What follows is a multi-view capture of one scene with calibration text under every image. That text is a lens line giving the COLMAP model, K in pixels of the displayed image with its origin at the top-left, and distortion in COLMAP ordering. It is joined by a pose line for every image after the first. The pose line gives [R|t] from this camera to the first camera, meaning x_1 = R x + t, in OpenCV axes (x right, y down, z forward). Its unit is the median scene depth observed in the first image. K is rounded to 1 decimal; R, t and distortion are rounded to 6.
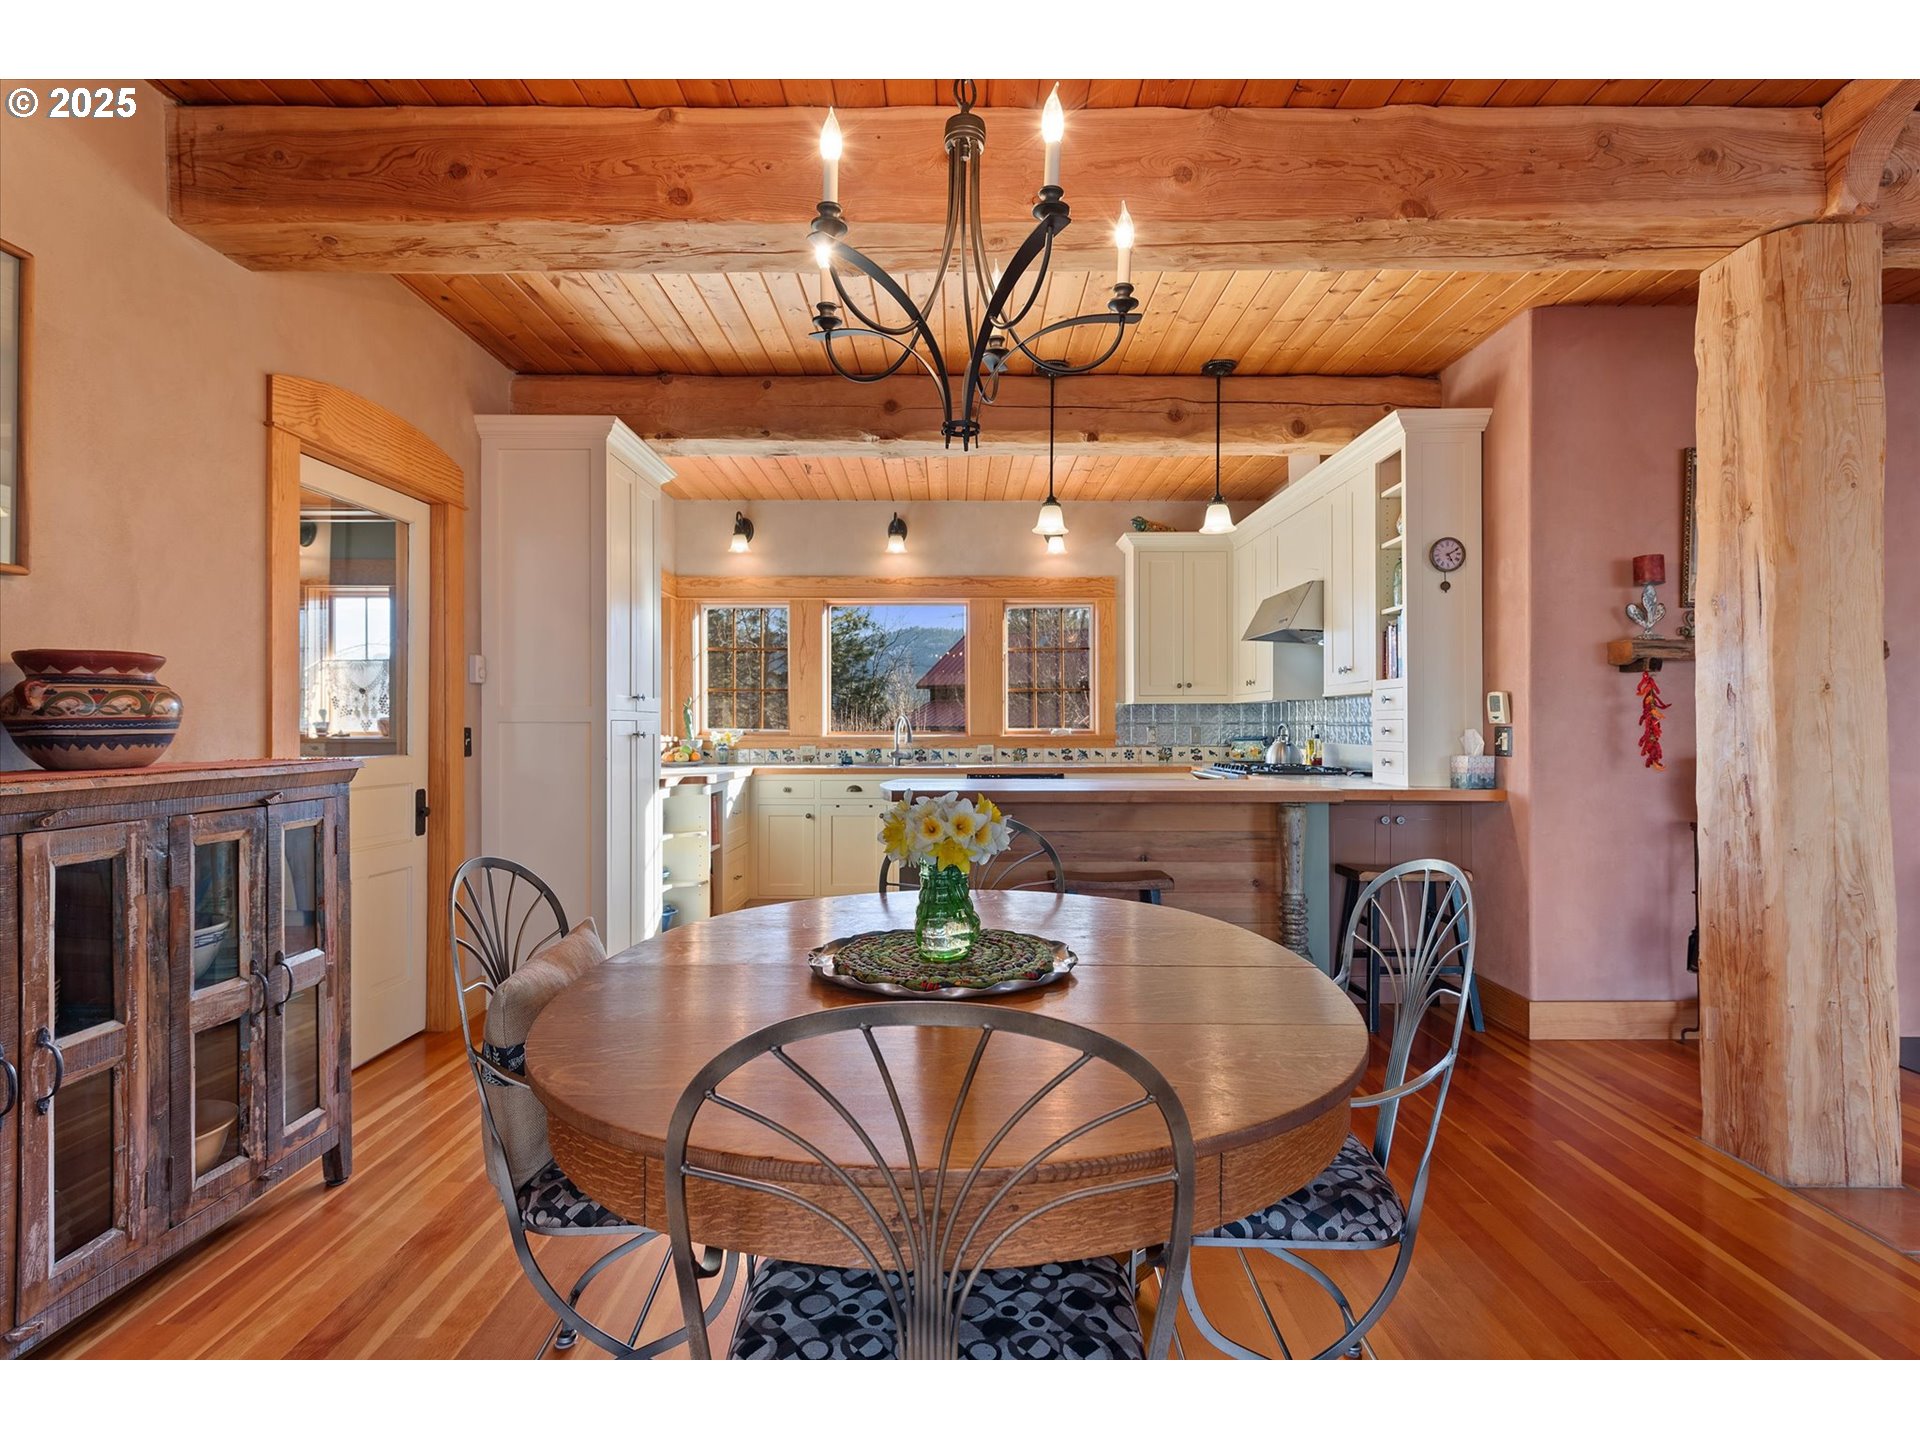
lens RADIAL K [[1124.3, 0, 977.5], [0, 1124.3, 723.1], [0, 0, 1]] dist [0.026103, -0.014097]
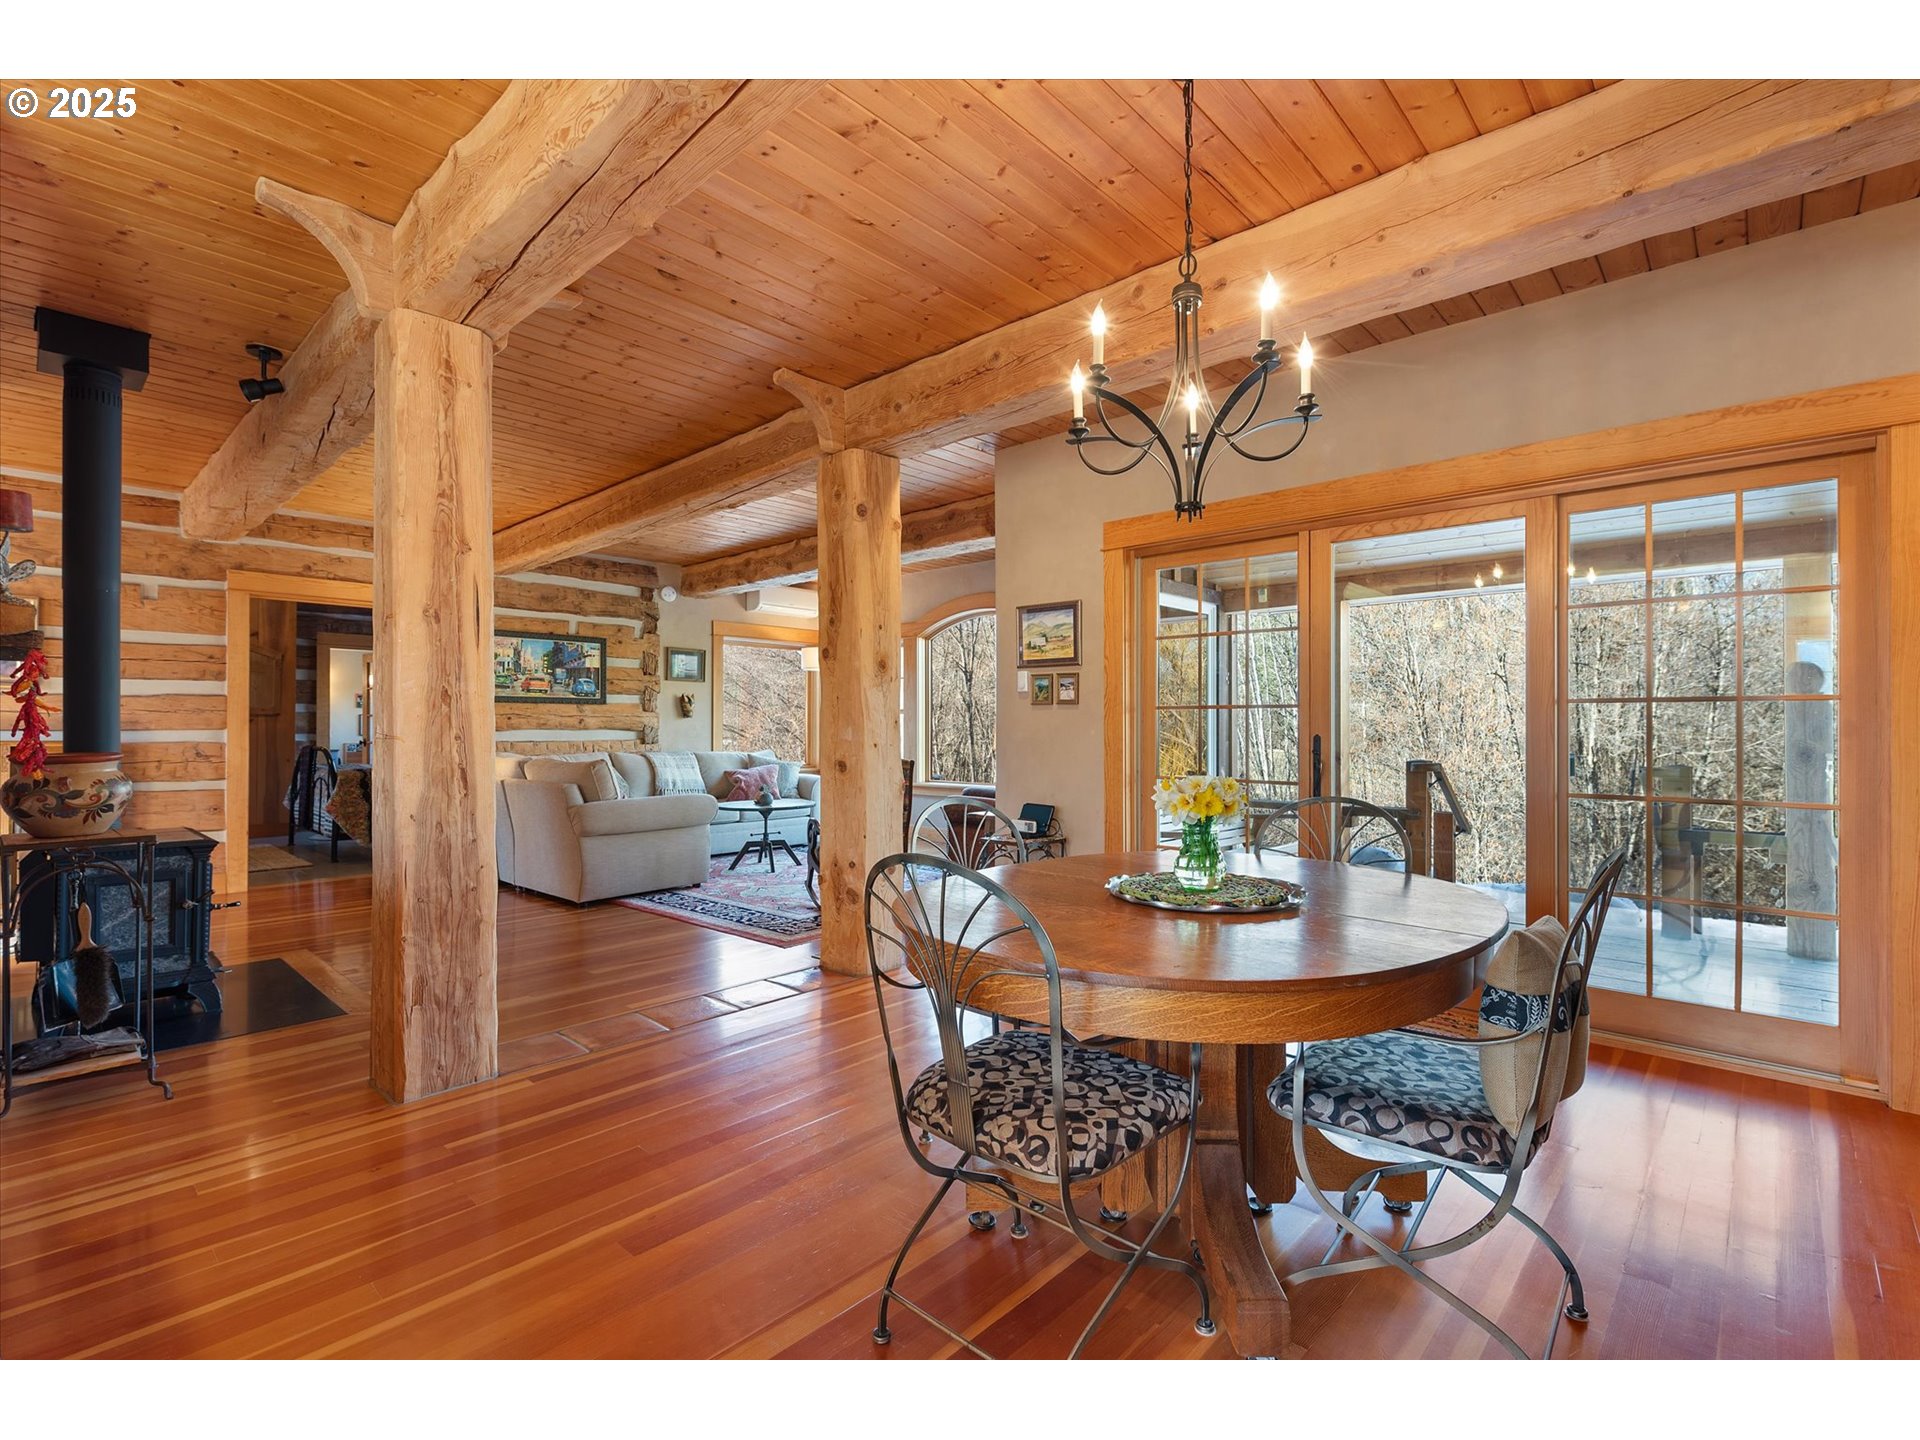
lens RADIAL K [[881.3, 0, 973.8], [0, 881.3, 722.0], [0, 0, 1]] dist [0.009106, -0.004150]
pose [[-0.744606, 0.003632, 0.667494, -0.150675], [-0.003041, 0.999956, -0.008834, 0.004726], [-0.667497, -0.008608, -0.744563, 0.593118]]
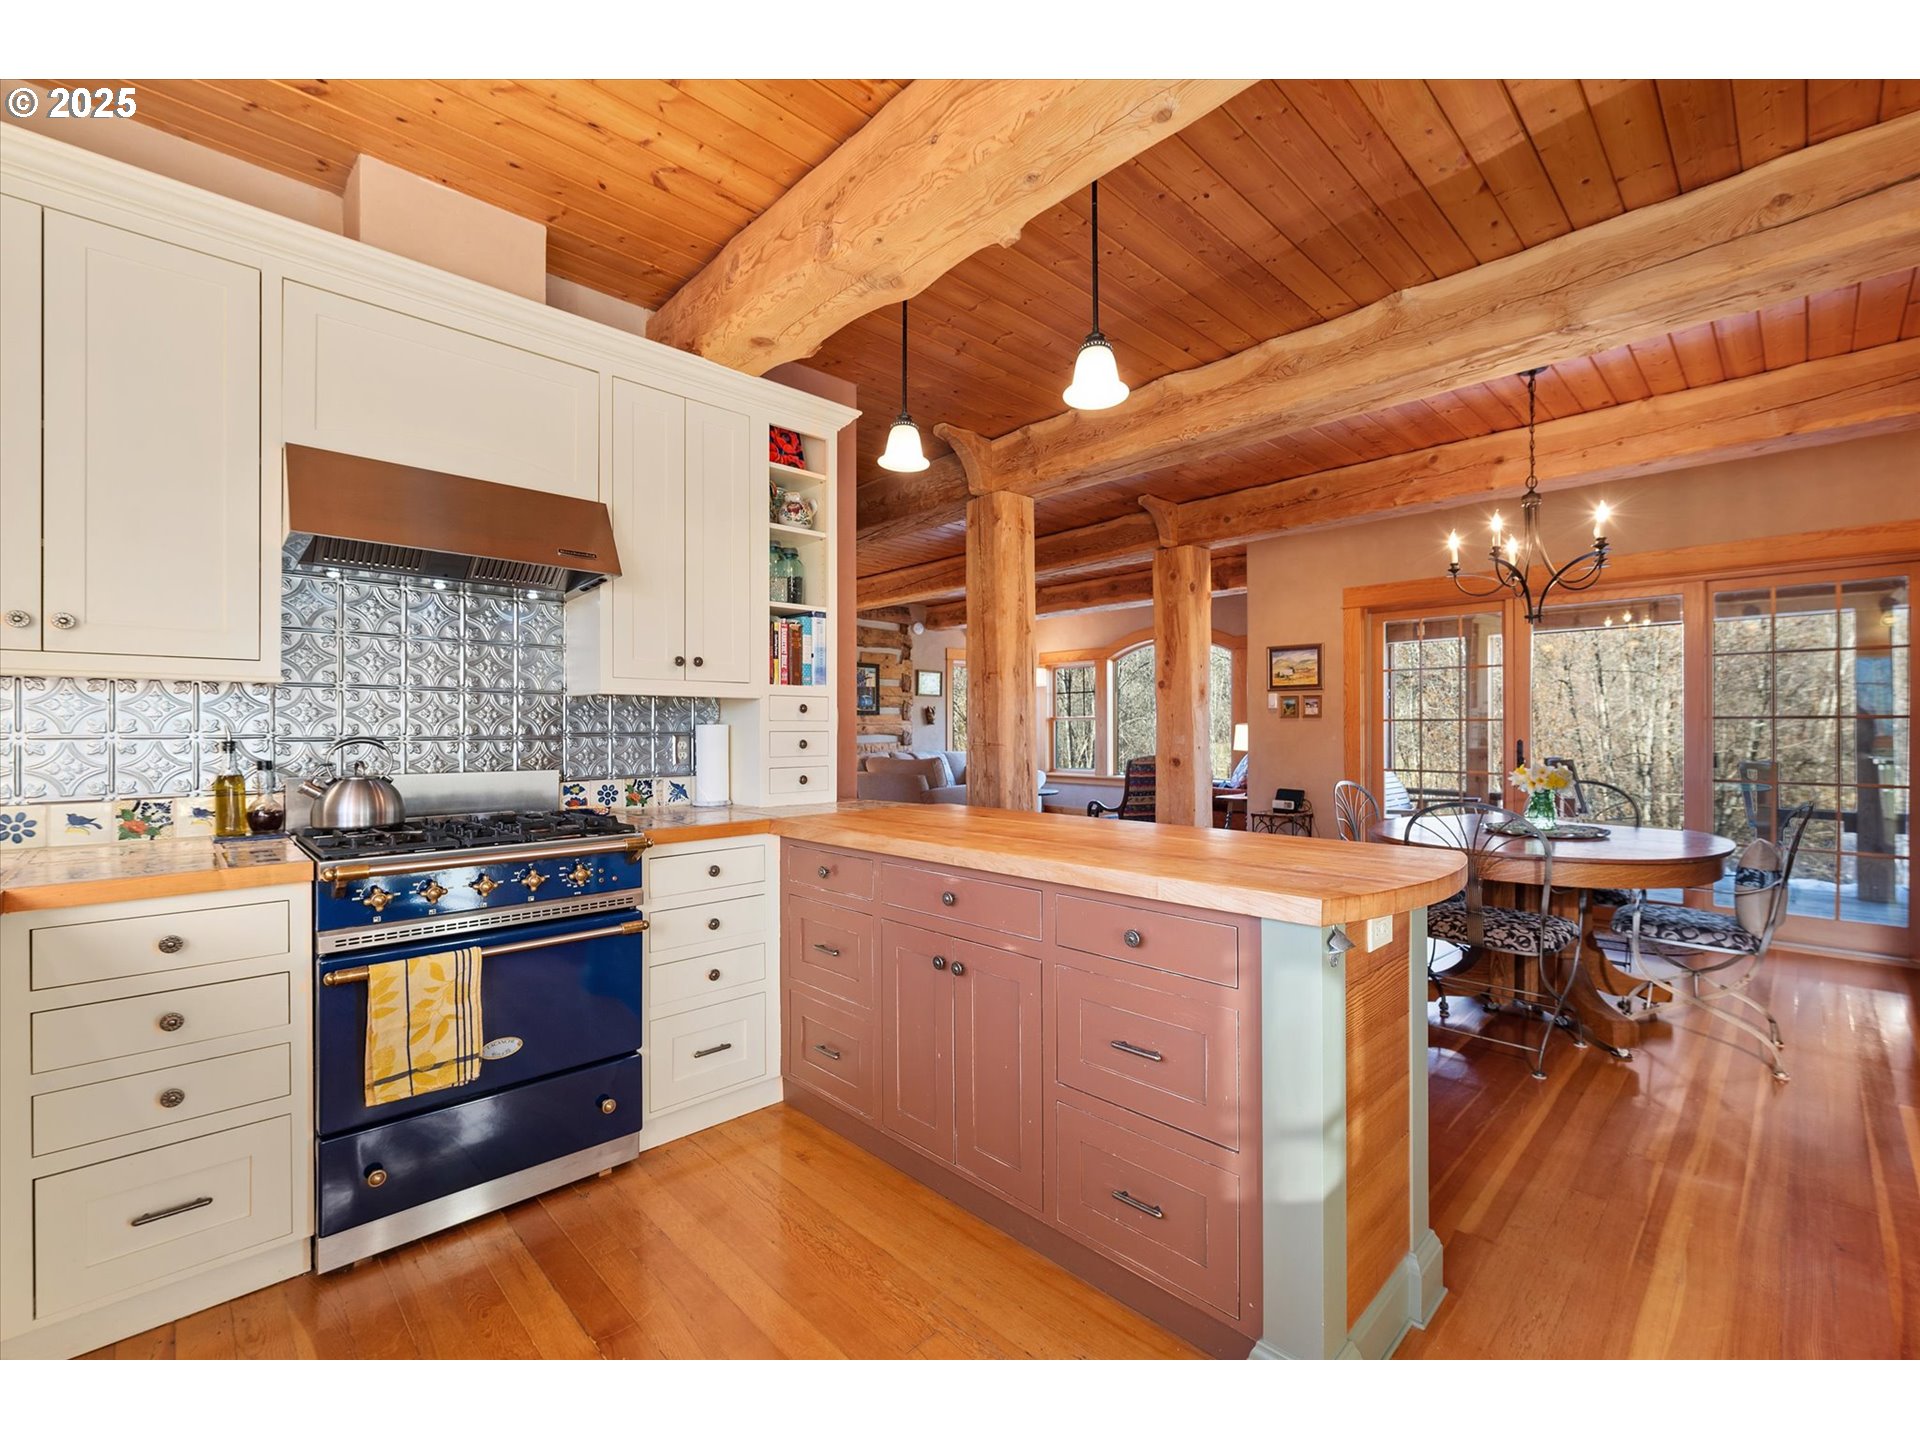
lens RADIAL K [[818.5, 0, 972.5], [0, 818.5, 726.4], [0, 0, 1]] dist [0.002956, -0.001611]
pose [[-0.704345, 0.002812, 0.709853, -0.121892], [0.000362, 0.999993, -0.003603, -0.001968], [-0.709858, -0.002281, -0.704341, 0.888008]]
